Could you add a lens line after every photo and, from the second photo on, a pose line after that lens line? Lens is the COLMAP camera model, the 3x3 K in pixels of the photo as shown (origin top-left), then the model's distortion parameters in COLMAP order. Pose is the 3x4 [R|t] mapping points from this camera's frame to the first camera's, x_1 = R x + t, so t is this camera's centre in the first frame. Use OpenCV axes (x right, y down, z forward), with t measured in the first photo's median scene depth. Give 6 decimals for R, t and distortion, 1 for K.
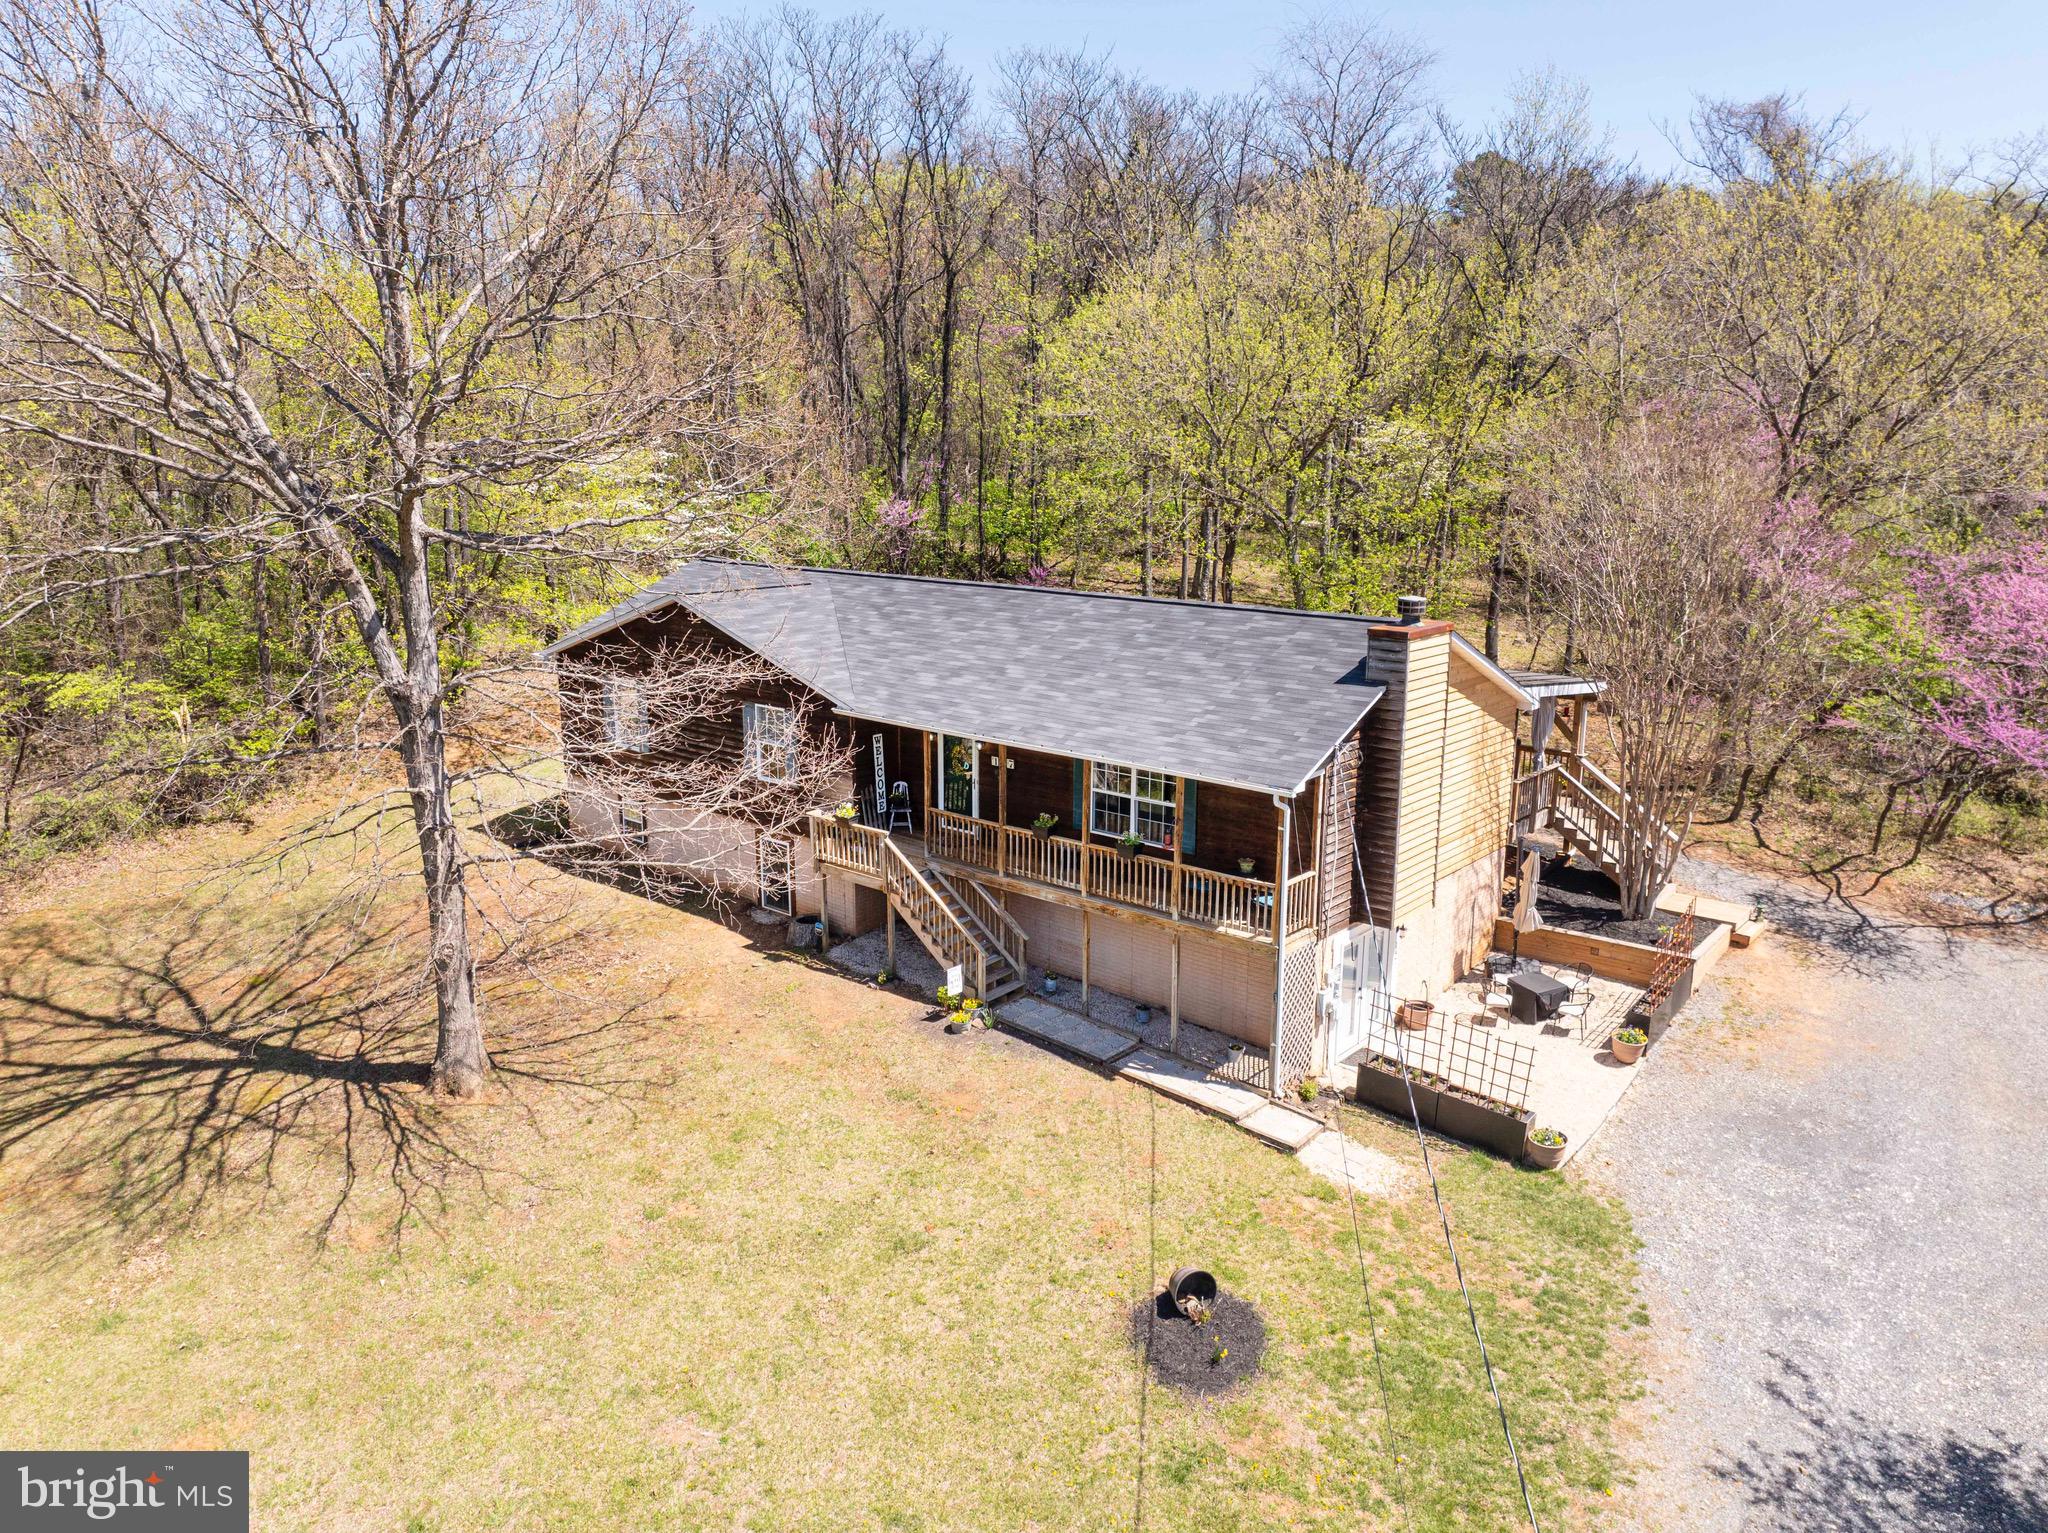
lens RADIAL K [[1436.5, 0, 1026.9], [0, 1436.5, 756.8], [0, 0, 1]] dist [-0.059974, 0.031617]
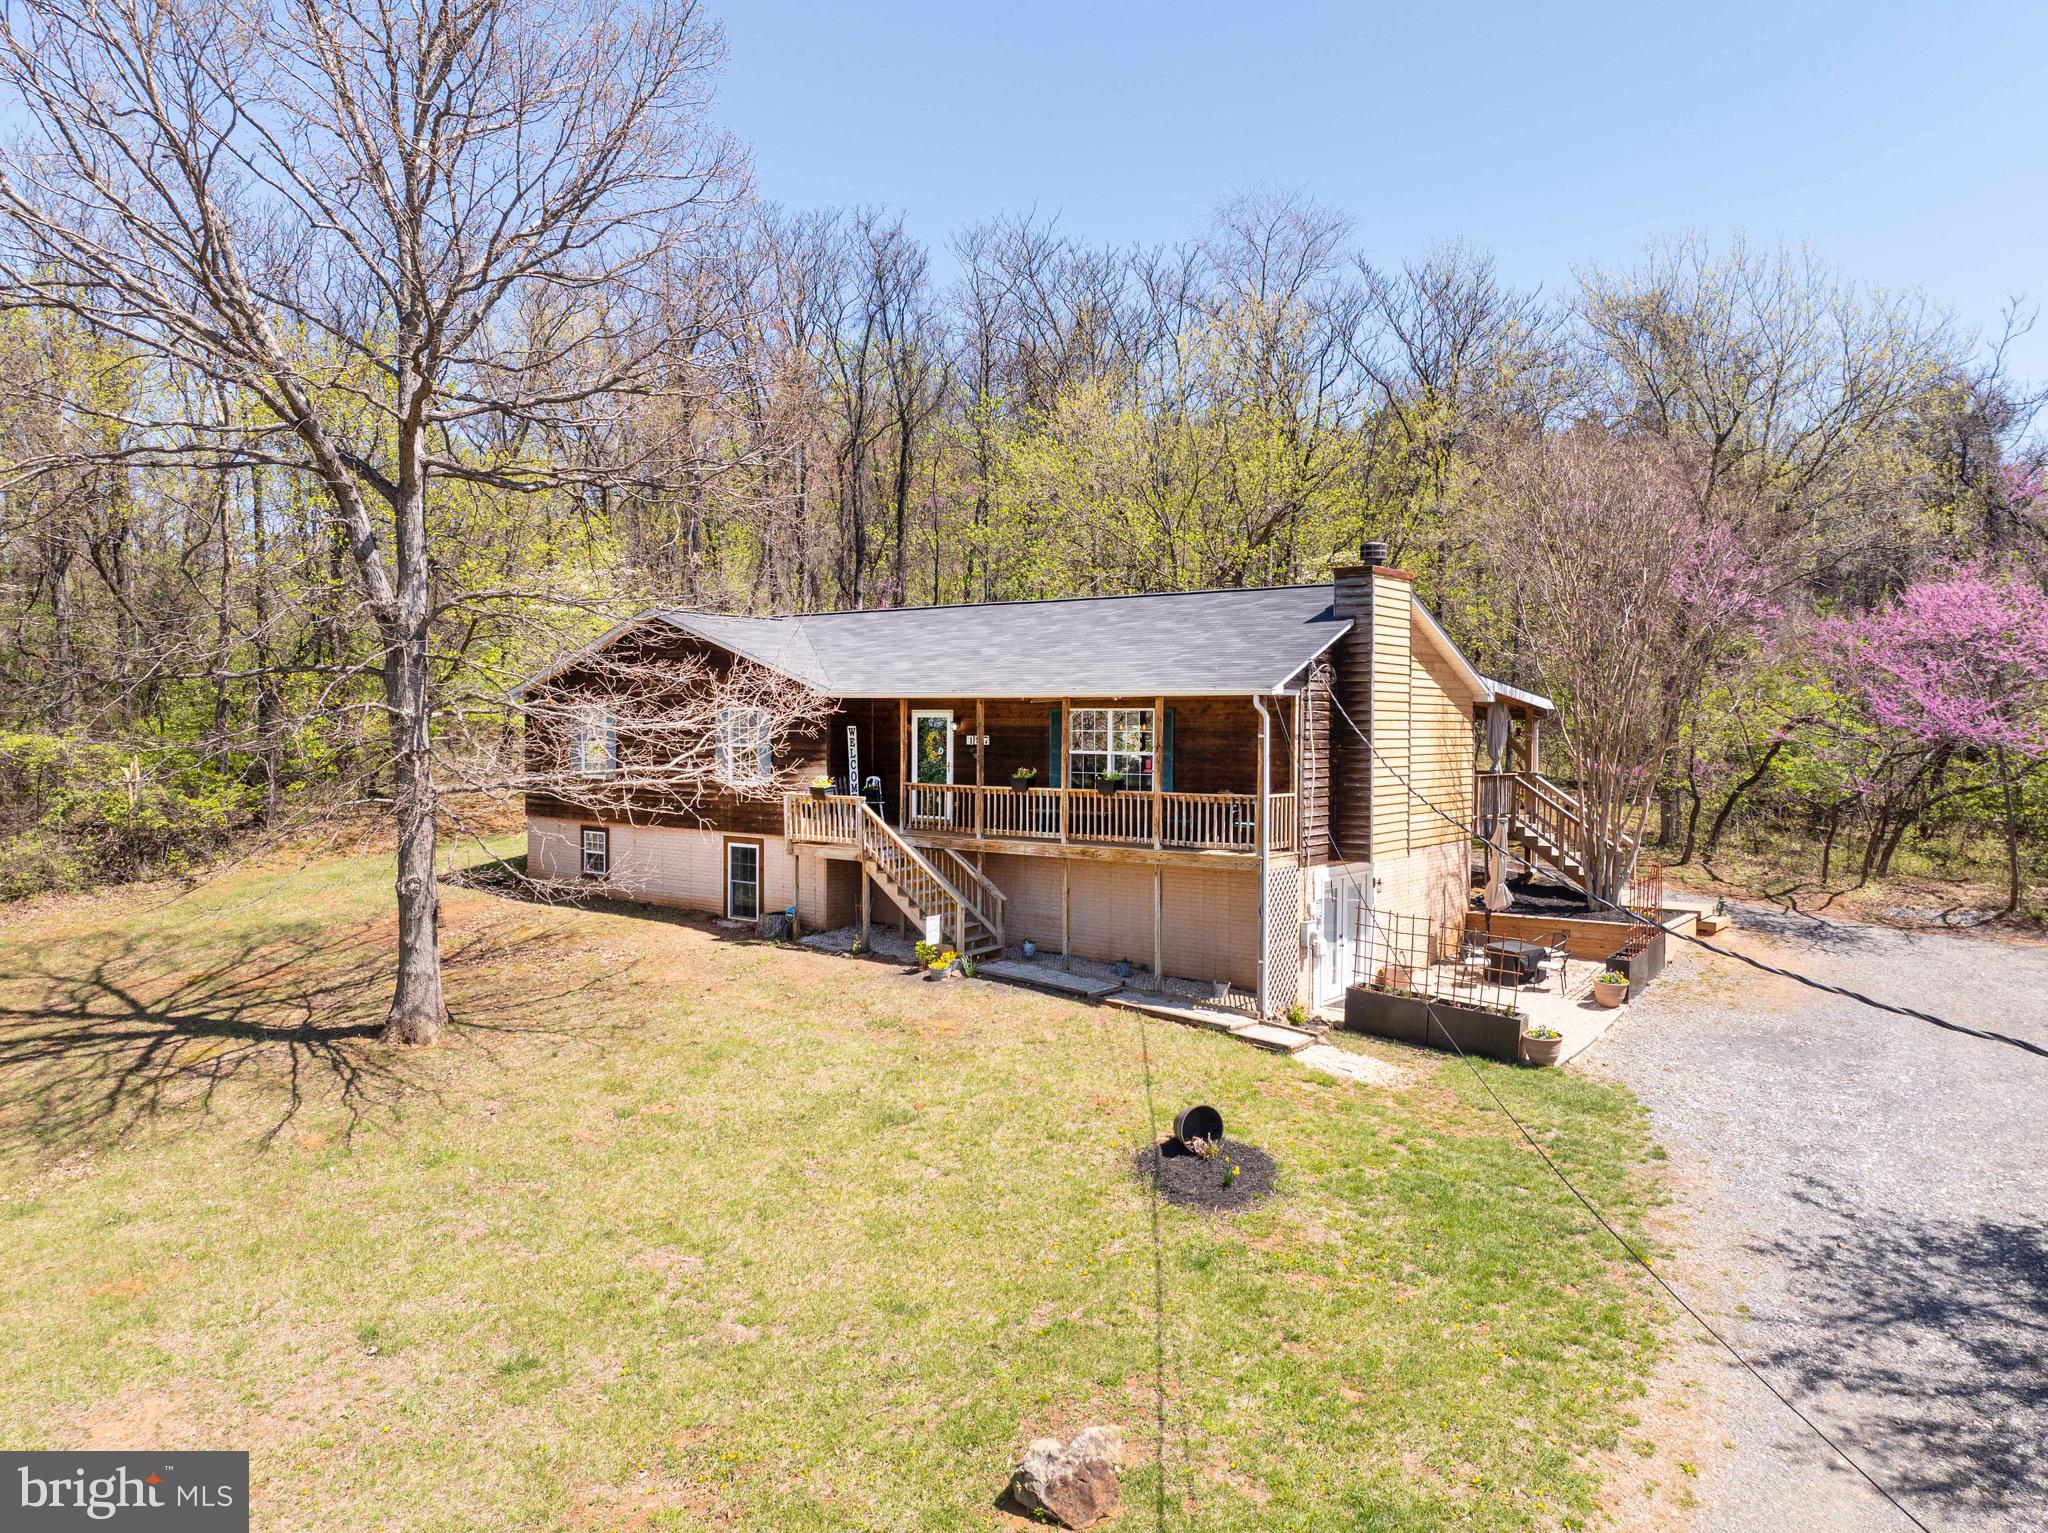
lens RADIAL K [[1436.5, 0, 1029.9], [0, 1436.5, 753.9], [0, 0, 1]] dist [-0.059974, 0.031617]
pose [[0.998793, -0.000162, 0.049113, -0.035267], [0.009388, 0.982188, -0.187665, 0.240295], [-0.048208, 0.187899, 0.981004, 0.009203]]
